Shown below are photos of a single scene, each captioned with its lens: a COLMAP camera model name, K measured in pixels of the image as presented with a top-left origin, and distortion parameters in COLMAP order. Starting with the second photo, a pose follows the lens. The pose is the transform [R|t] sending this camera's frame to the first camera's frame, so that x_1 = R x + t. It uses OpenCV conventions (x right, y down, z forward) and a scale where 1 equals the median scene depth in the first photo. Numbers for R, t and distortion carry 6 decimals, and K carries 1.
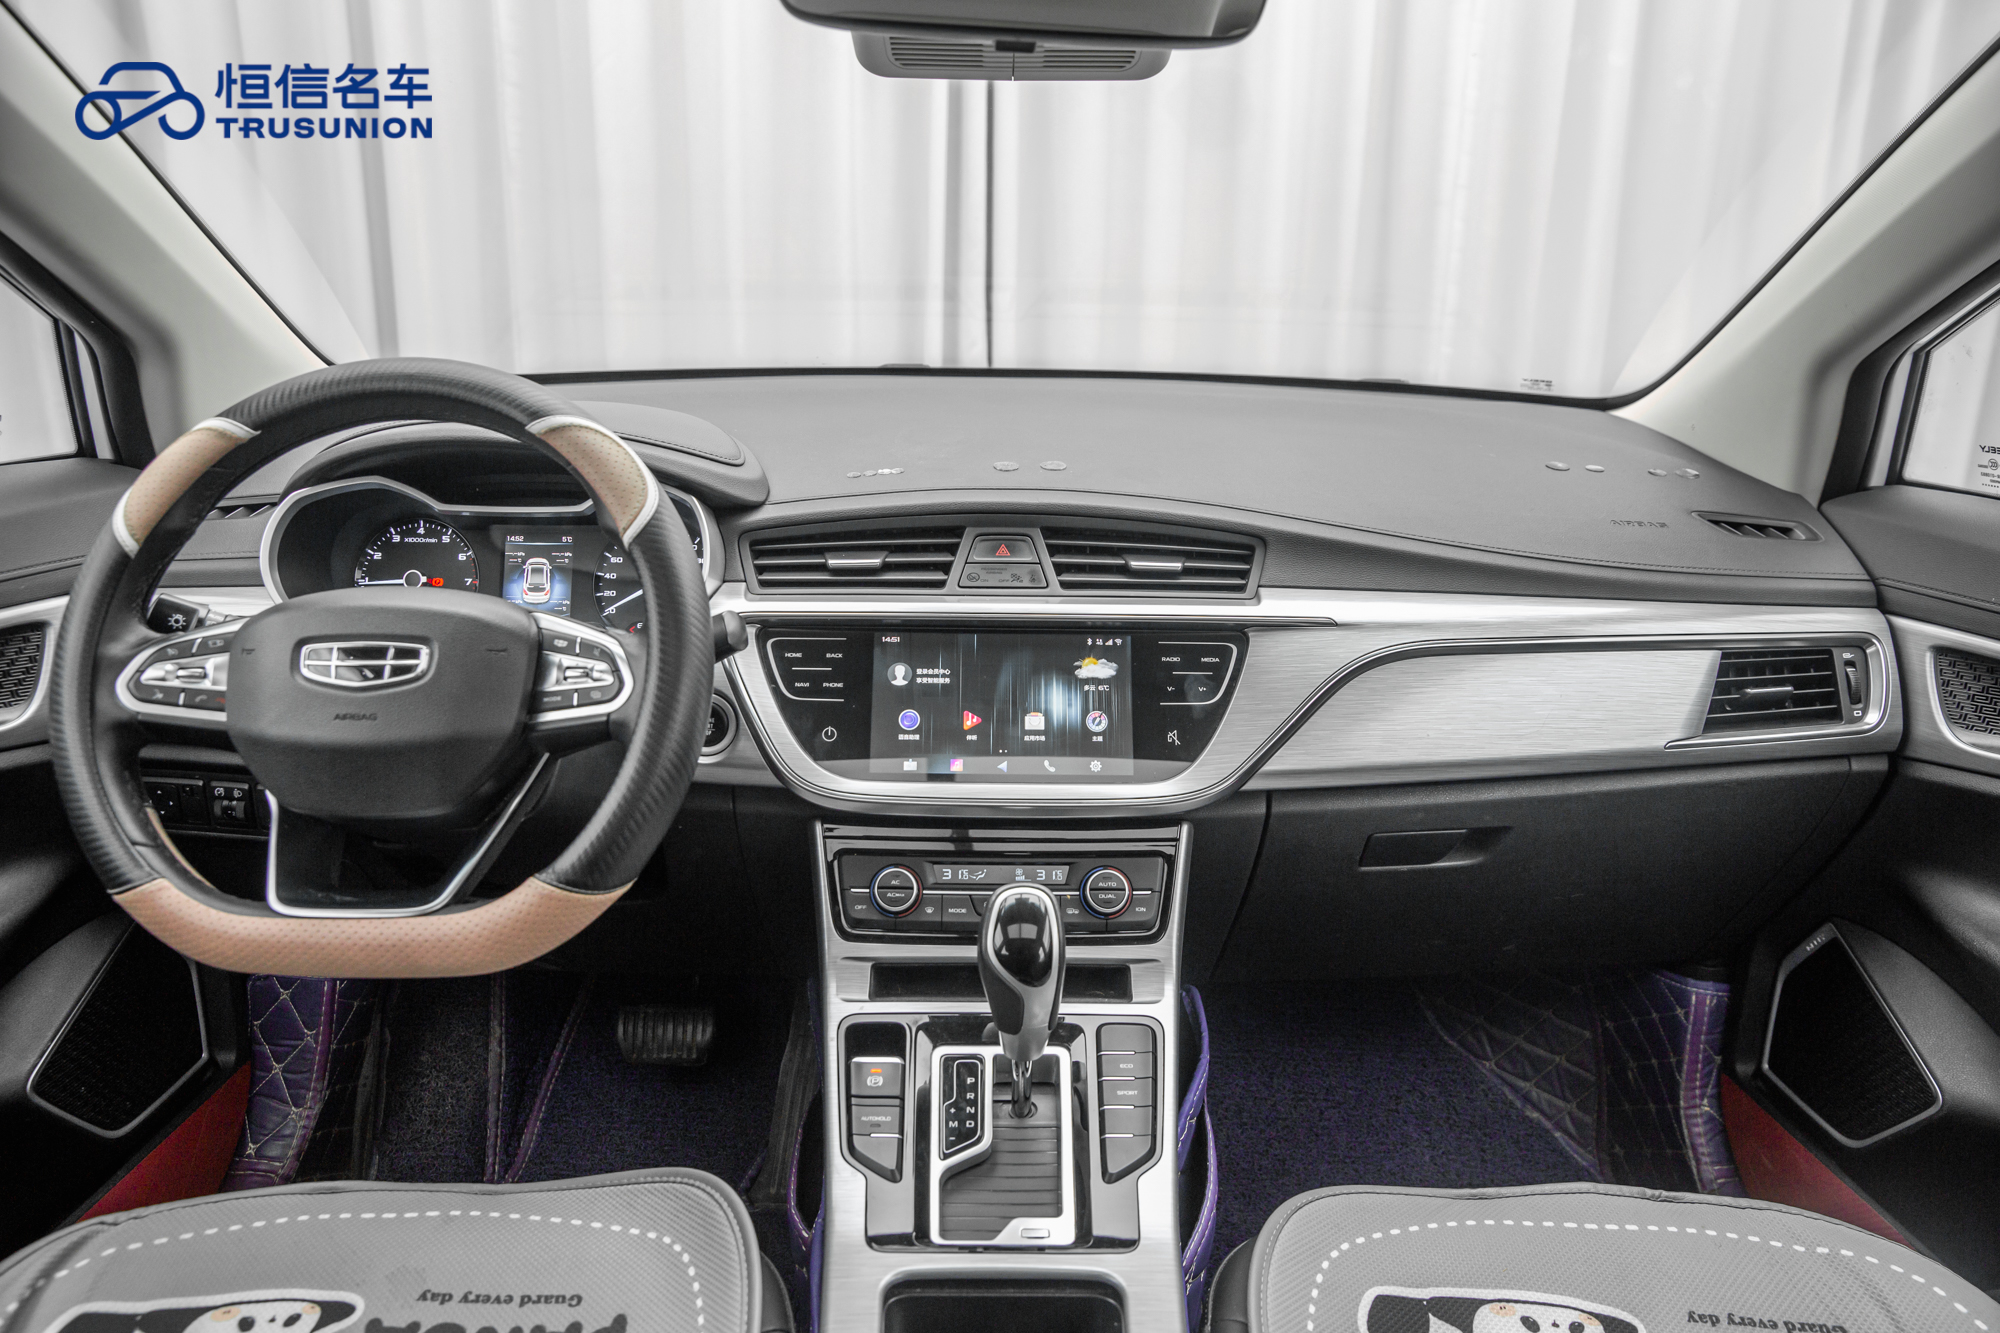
lens RADIAL K [[1359.6, 0, 1010.0], [0, 1359.6, 664.3], [0, 0, 1]] dist [-0.110498, 0.075851]
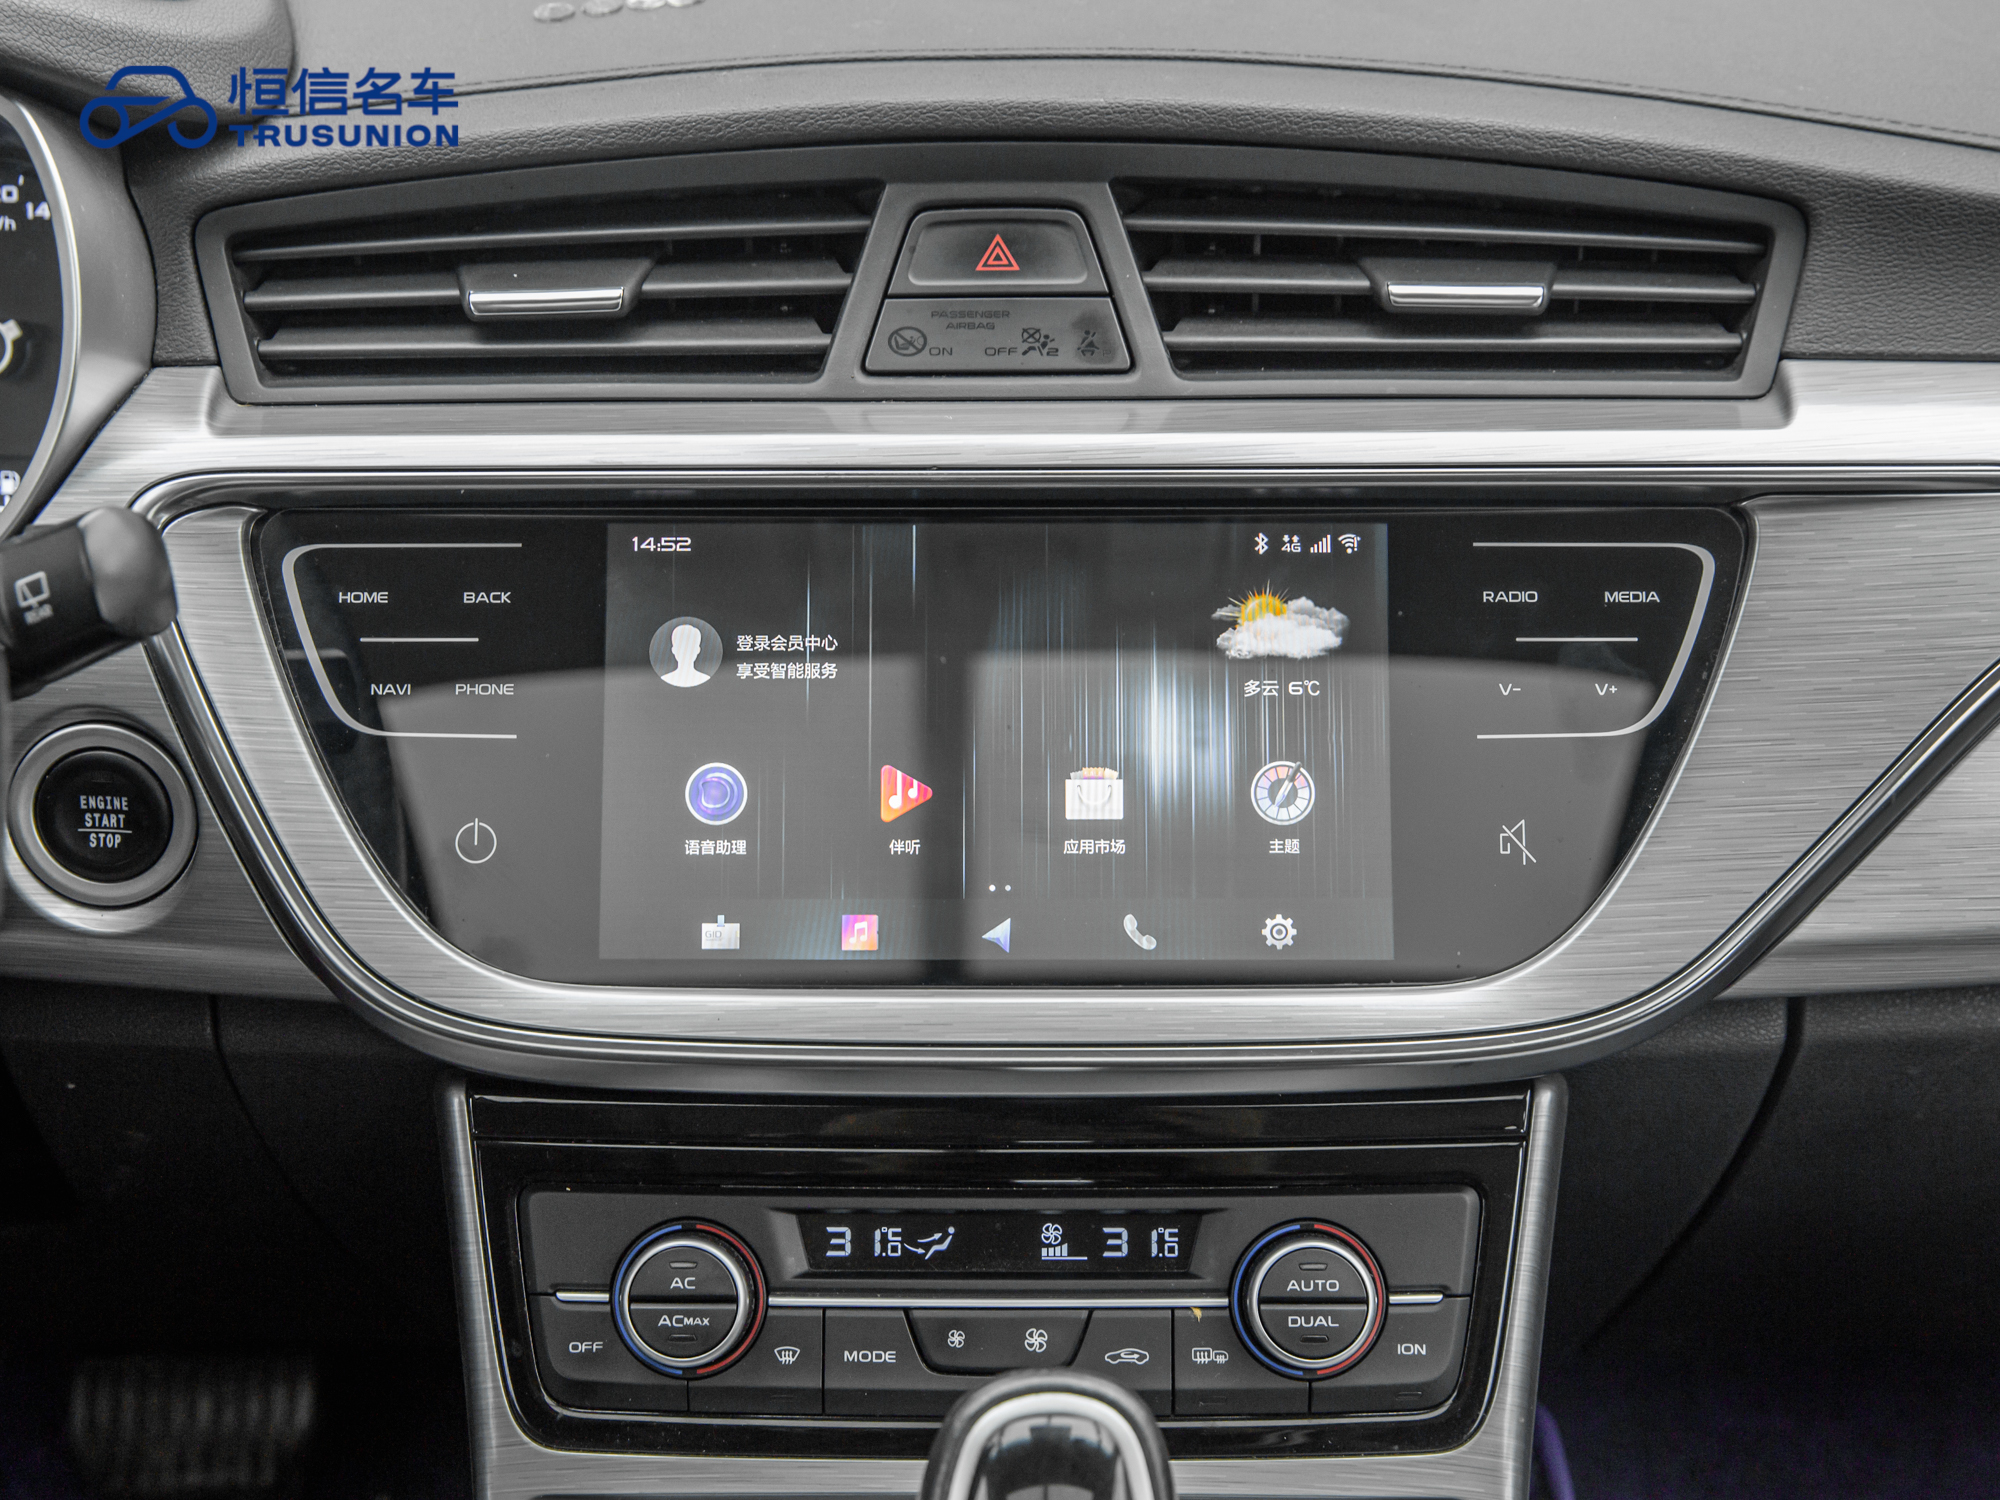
lens RADIAL K [[2754.8, 0, 1000.0], [0, 2754.8, 750.0], [0, 0, 1]] dist [-0.008254, 0.034195]
pose [[0.999412, -0.006911, -0.033573, 0.017597], [0.012496, 0.985517, 0.169115, -0.081508], [0.031918, -0.169436, 0.985024, 0.336829]]
